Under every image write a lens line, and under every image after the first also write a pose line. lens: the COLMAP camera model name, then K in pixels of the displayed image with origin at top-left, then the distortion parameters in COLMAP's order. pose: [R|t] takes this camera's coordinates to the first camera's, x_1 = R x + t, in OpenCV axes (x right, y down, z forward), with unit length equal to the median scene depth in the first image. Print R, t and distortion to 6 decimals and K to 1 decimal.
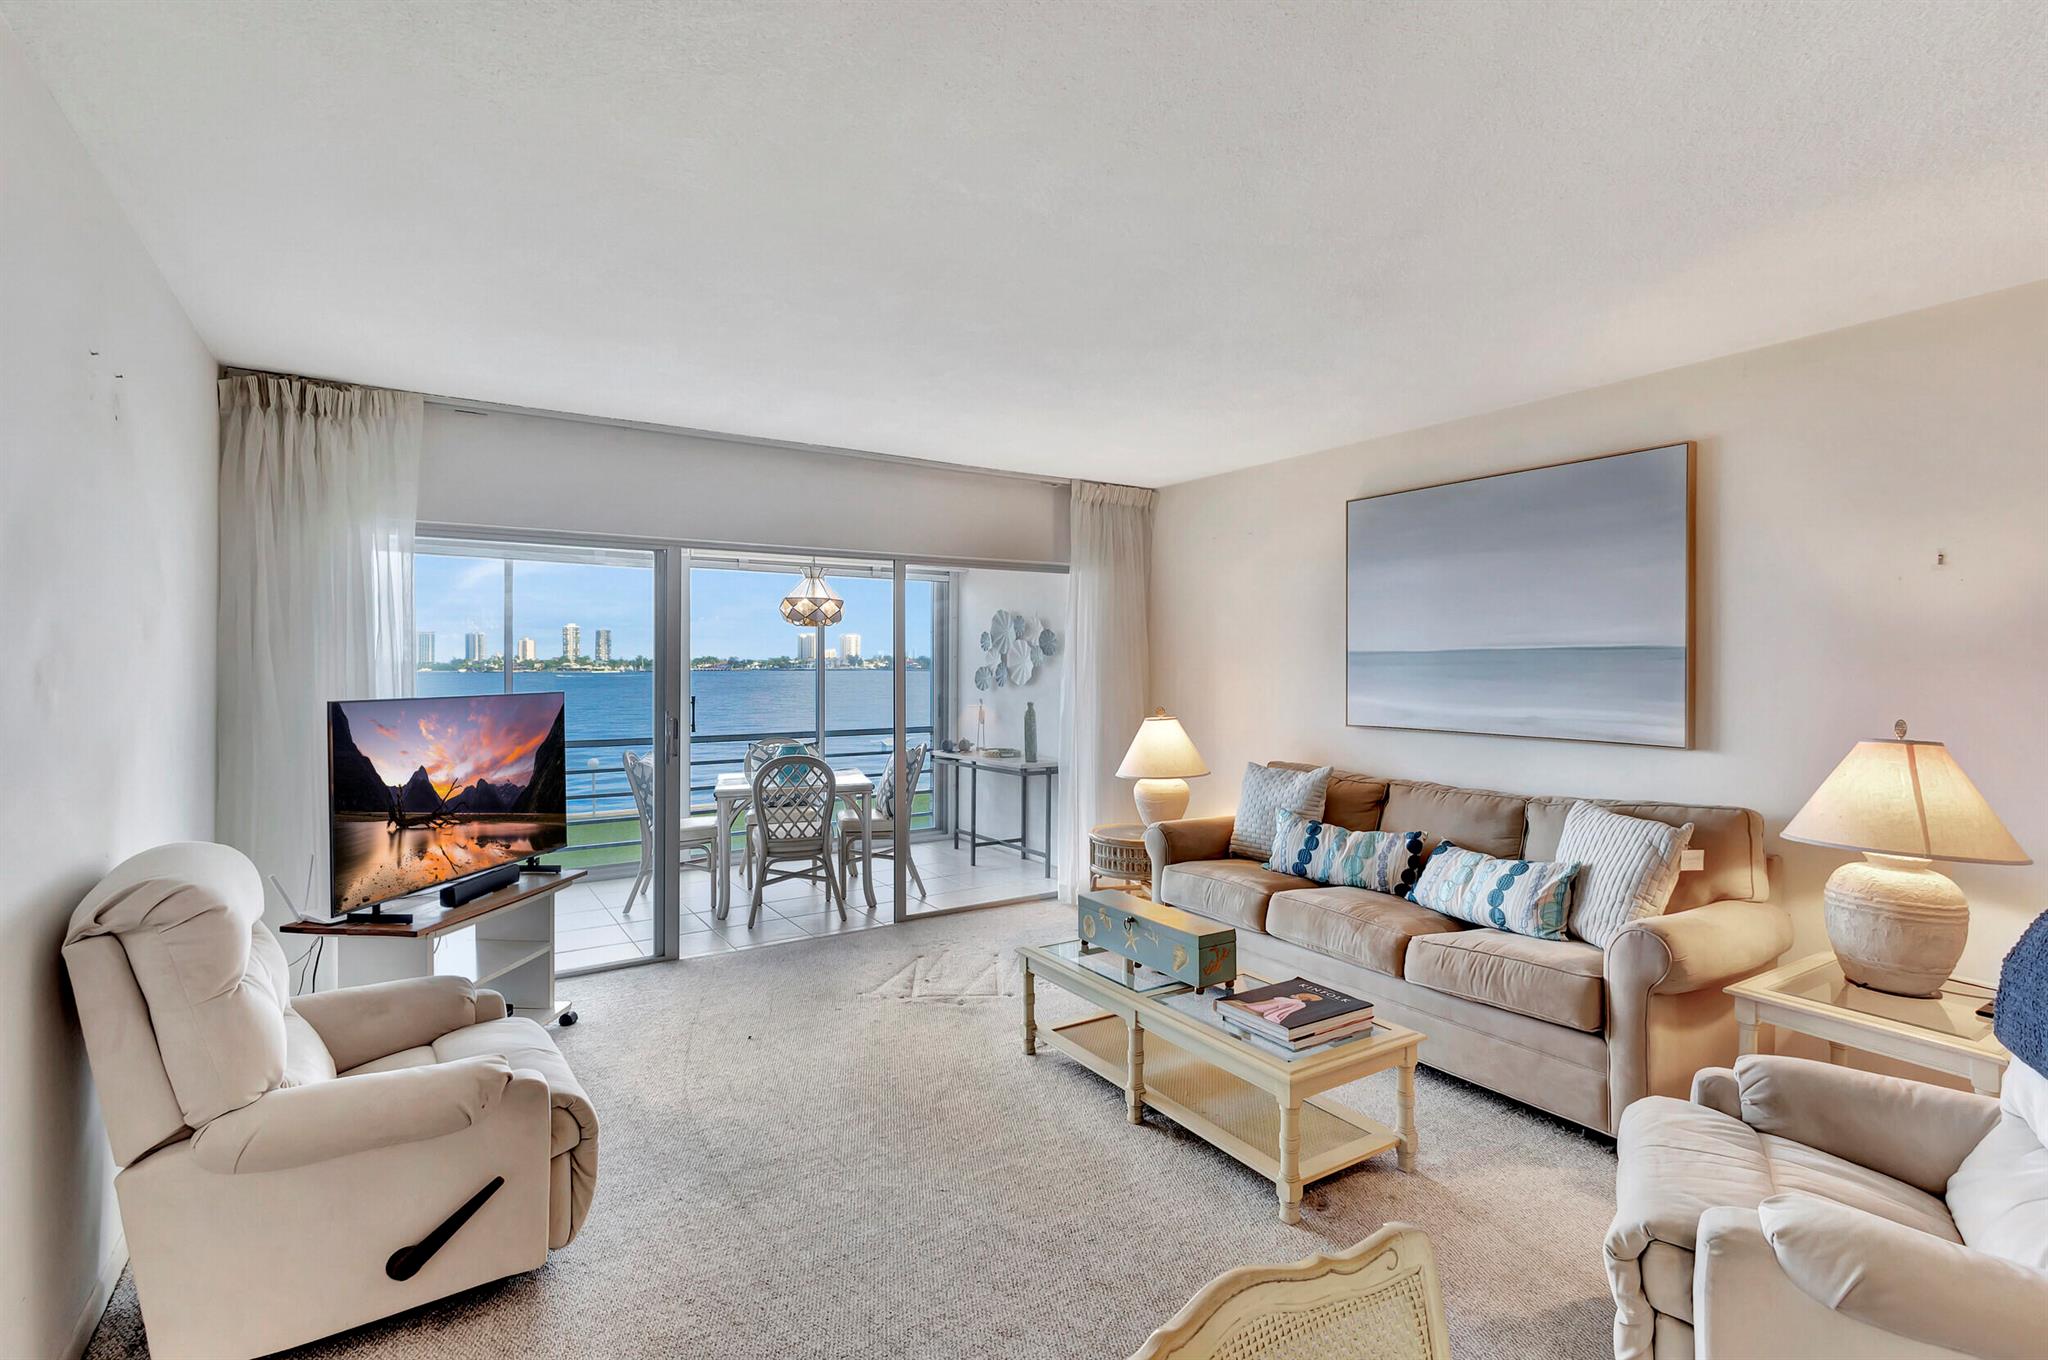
lens RADIAL K [[952.5, 0, 1019.6], [0, 952.5, 667.8], [0, 0, 1]] dist [0.014366, -0.003840]
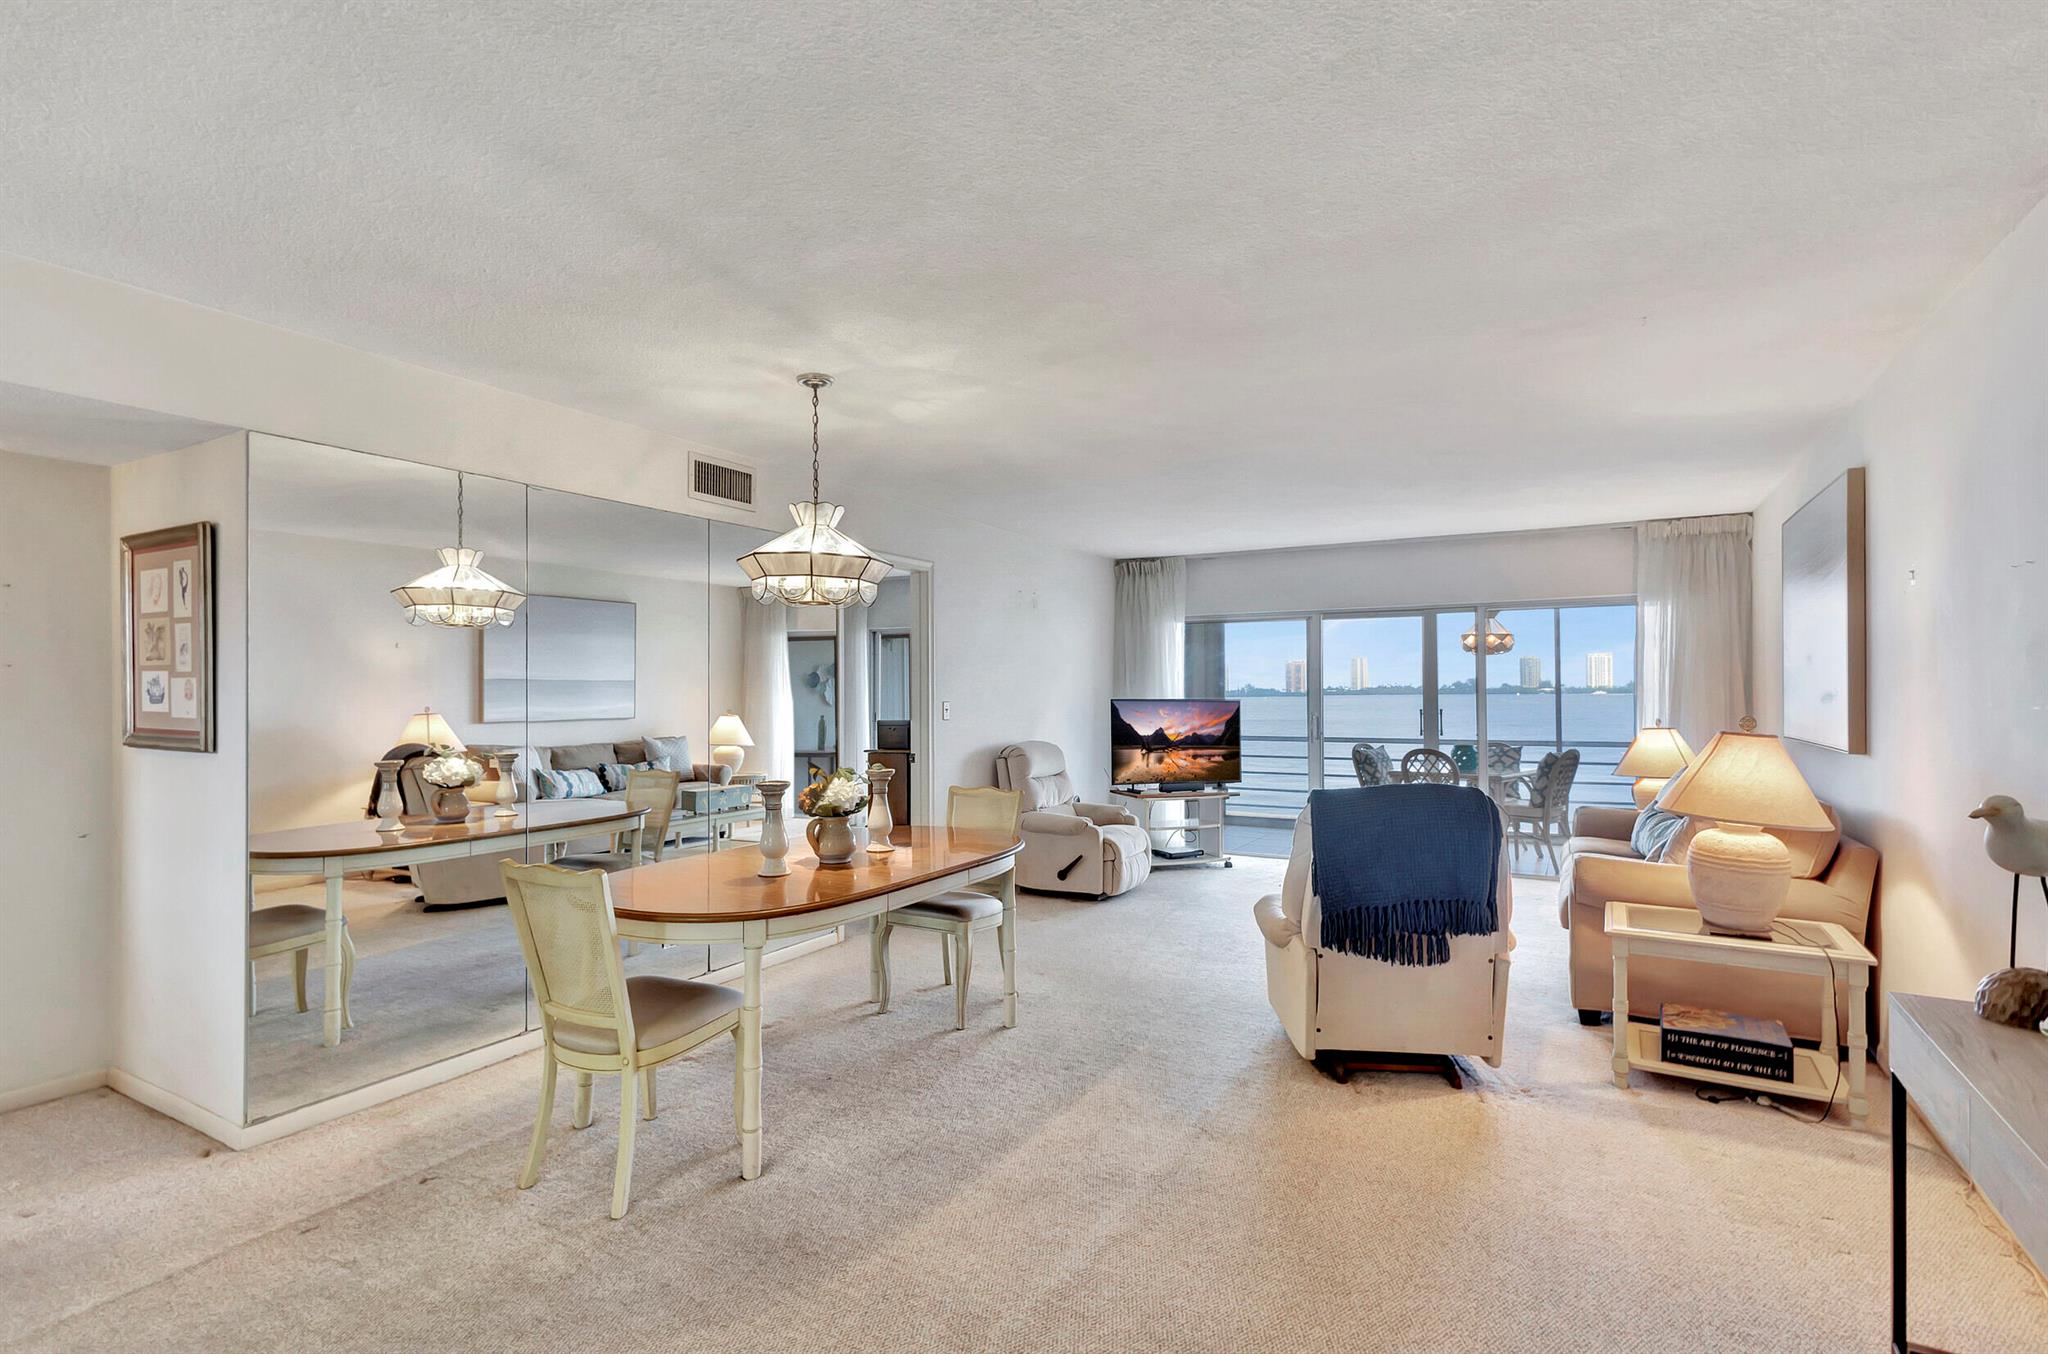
lens RADIAL K [[989.0, 0, 1018.4], [0, 989.0, 676.4], [0, 0, 1]] dist [0.007068, -0.002310]
pose [[0.462070, -0.011588, -0.886768, 0.938896], [-0.003887, 0.999879, -0.015092, 0.011258], [0.886835, 0.010420, 0.461969, -0.267924]]
